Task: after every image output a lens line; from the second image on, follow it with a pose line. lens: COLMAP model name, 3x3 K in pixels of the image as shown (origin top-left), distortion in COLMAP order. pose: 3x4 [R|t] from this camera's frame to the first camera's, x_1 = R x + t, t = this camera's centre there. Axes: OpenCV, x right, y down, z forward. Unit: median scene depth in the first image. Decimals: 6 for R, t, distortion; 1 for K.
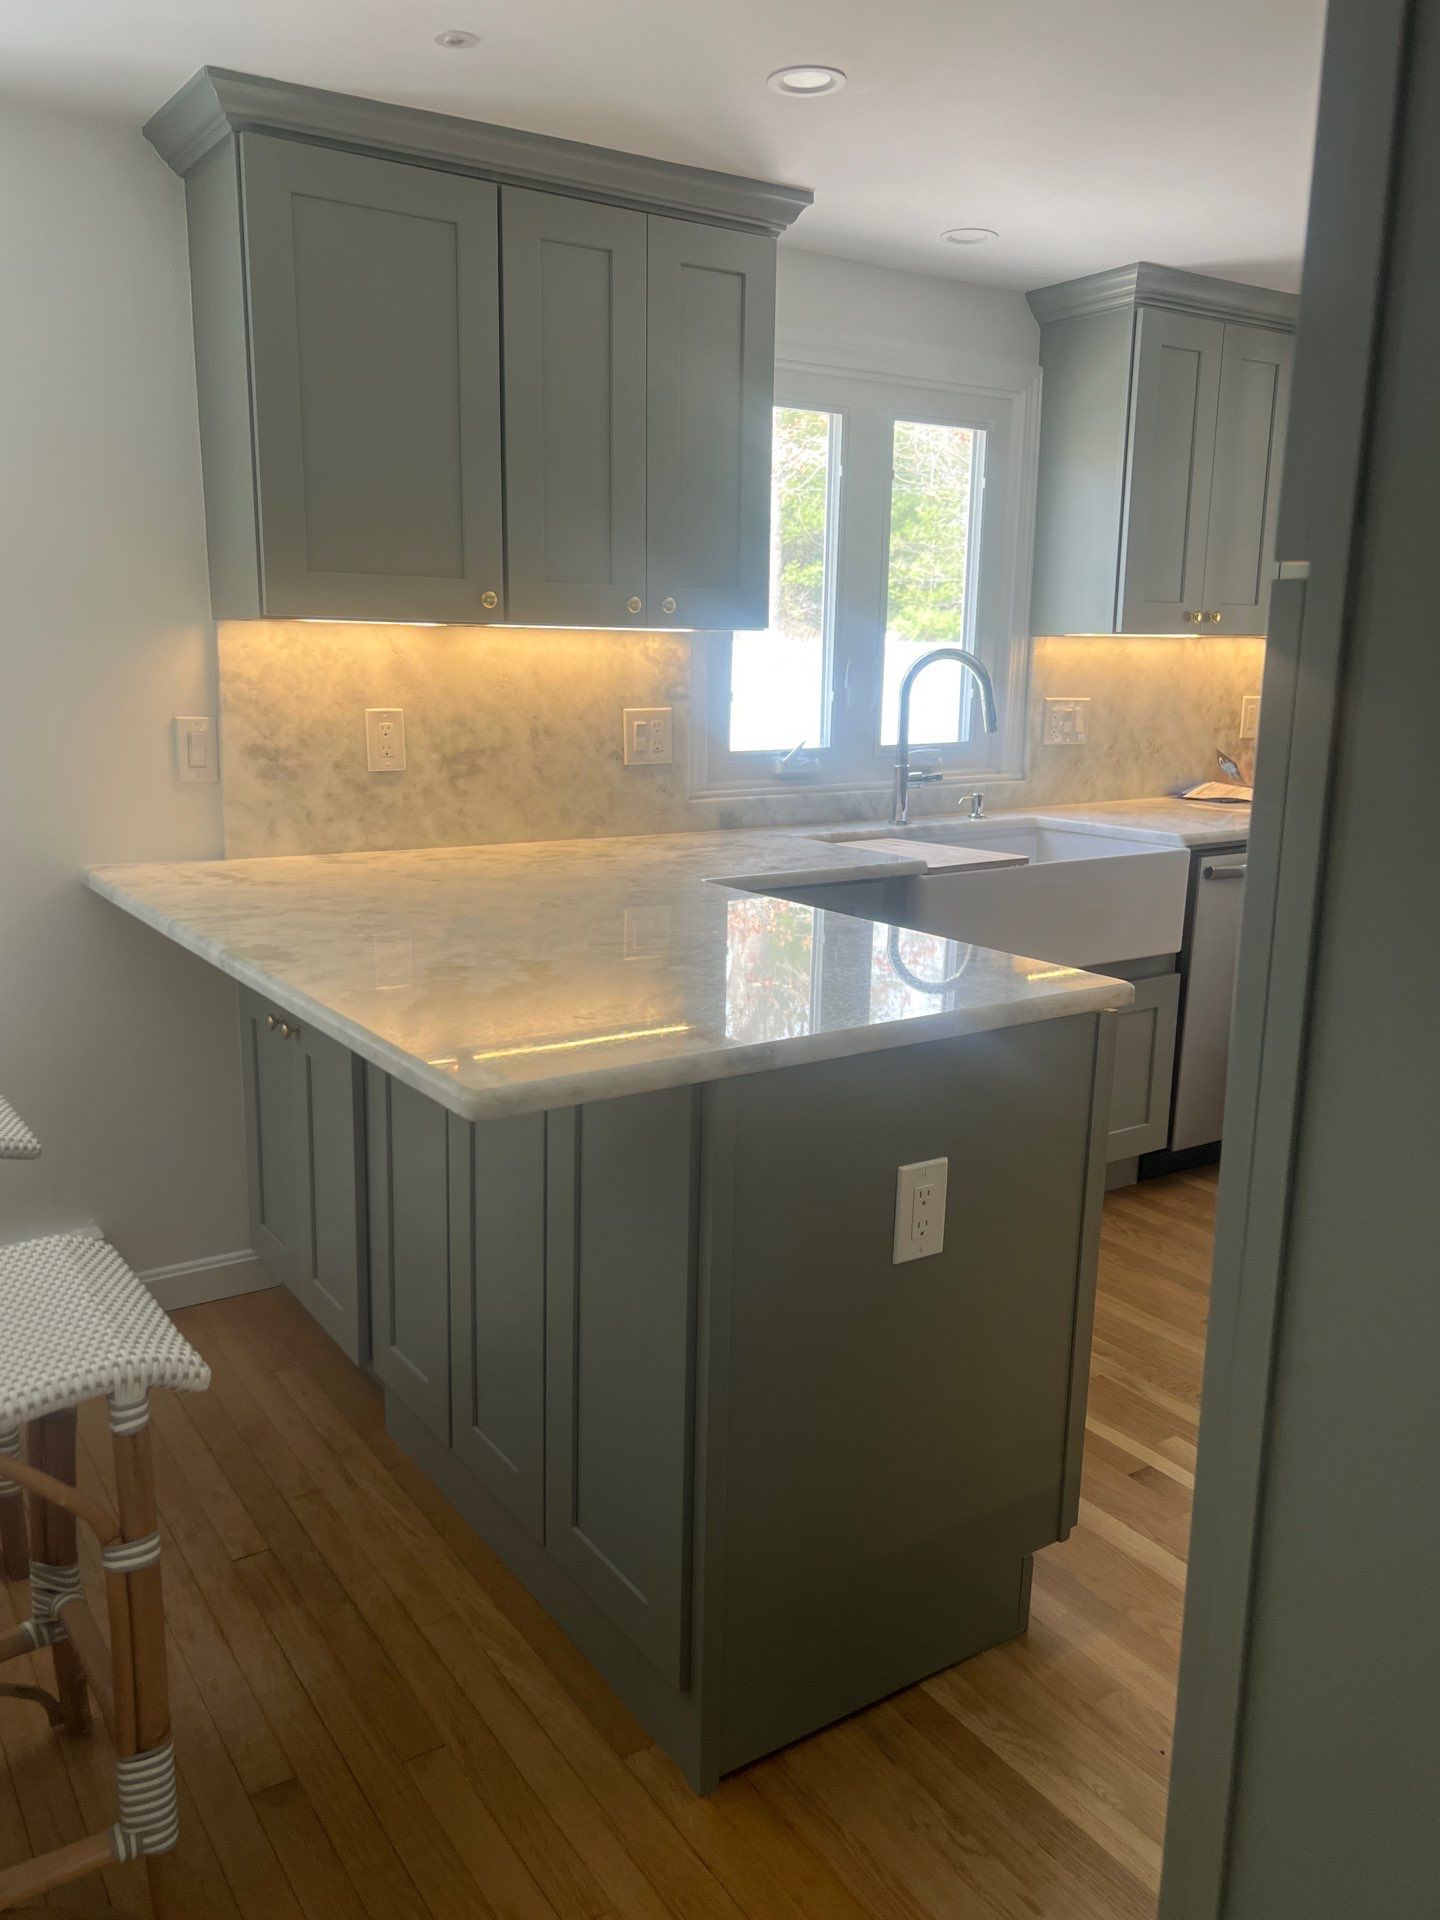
lens RADIAL K [[1470.0, 0, 720.9], [0, 1470.0, 961.7], [0, 0, 1]] dist [0.039584, -0.046543]
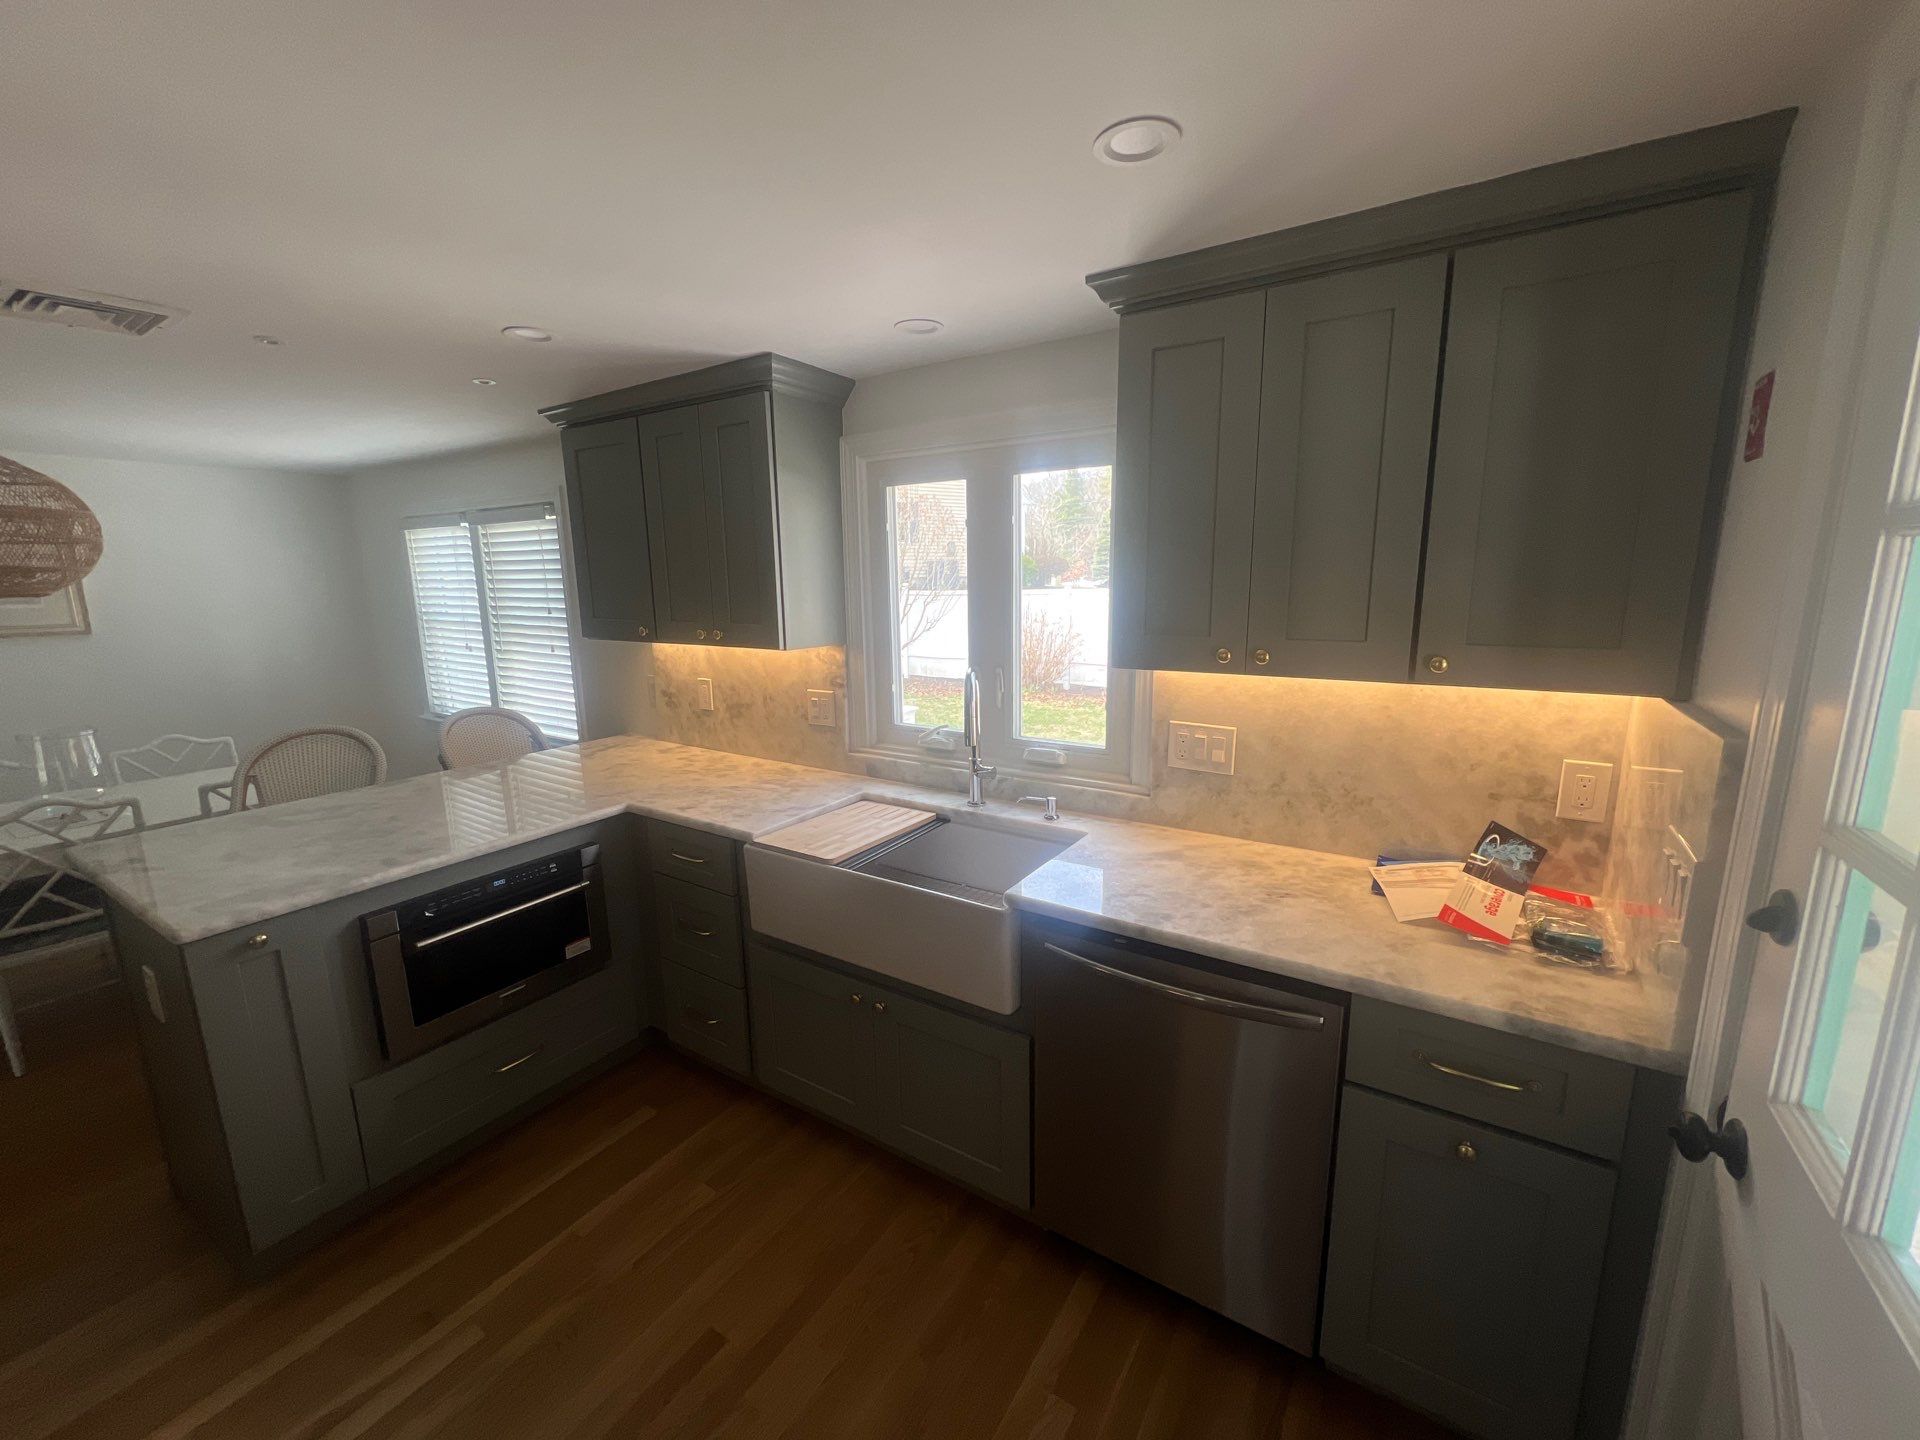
lens RADIAL K [[765.2, 0, 969.7], [0, 765.2, 718.3], [0, 0, 1]] dist [-0.003227, -0.001313]
pose [[0.395833, 0.156781, -0.904840, 0.787980], [-0.170827, 0.980692, 0.095194, -0.258632], [0.902294, 0.116891, 0.414972, 0.842220]]
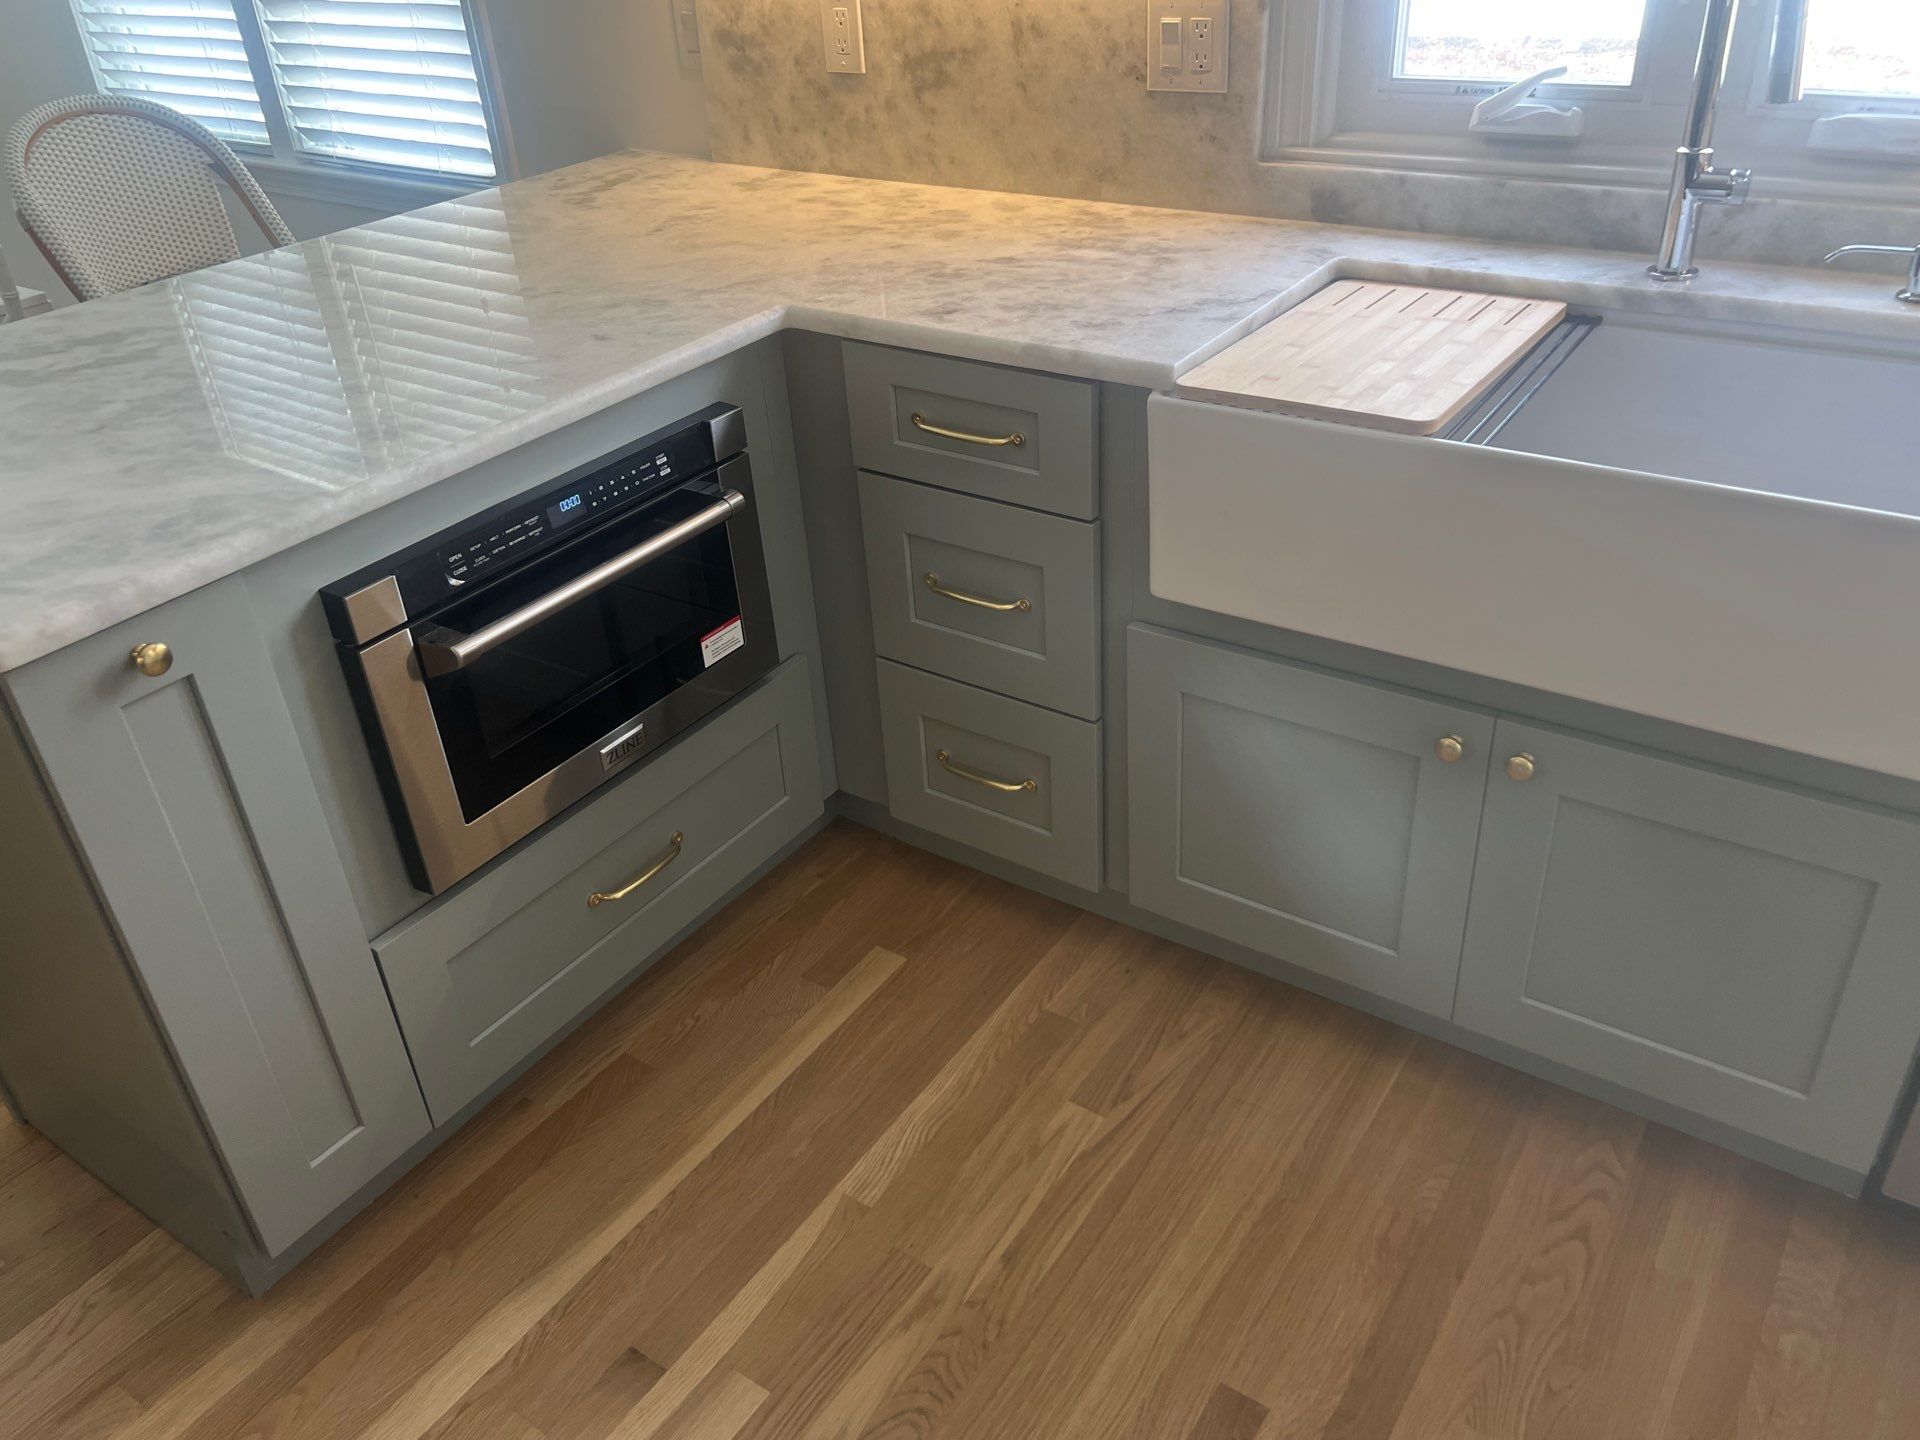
lens RADIAL K [[1470.0, 0, 952.2], [0, 1470.0, 713.7], [0, 0, 1]] dist [0.039584, -0.046543]
pose [[0.347544, 0.465692, -0.813845, 0.577348], [-0.126001, 0.883273, 0.451611, -0.180960], [0.929159, -0.054410, 0.365654, 0.696256]]
